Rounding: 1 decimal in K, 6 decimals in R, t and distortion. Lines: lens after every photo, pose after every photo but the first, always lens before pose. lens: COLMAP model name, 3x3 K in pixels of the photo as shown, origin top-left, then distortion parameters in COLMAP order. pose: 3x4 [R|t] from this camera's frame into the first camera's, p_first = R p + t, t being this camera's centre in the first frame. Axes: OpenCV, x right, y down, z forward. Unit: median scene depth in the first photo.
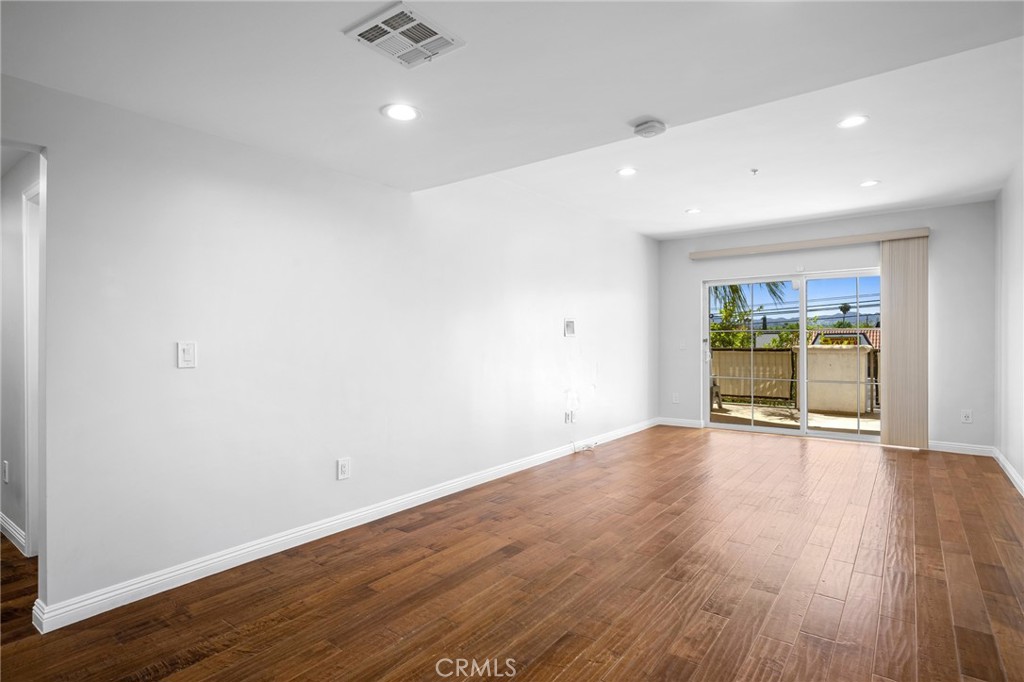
lens RADIAL K [[550.8, 0, 517.4], [0, 550.8, 345.5], [0, 0, 1]] dist [0.010188, -0.002801]
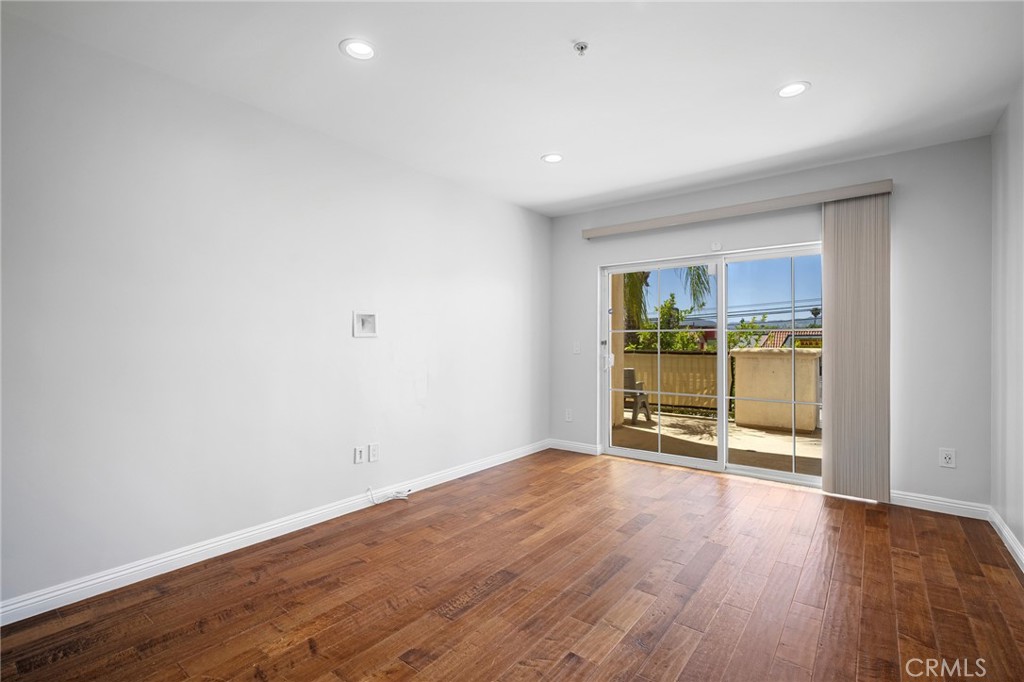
lens RADIAL K [[468.9, 0, 531.7], [0, 468.9, 339.3], [0, 0, 1]] dist [-0.000101, 0.000499]
pose [[0.999824, 0.005491, -0.017918, 0.277923], [-0.005640, 0.999950, -0.008249, -0.008474], [0.017871, 0.008349, 0.999805, 0.370262]]
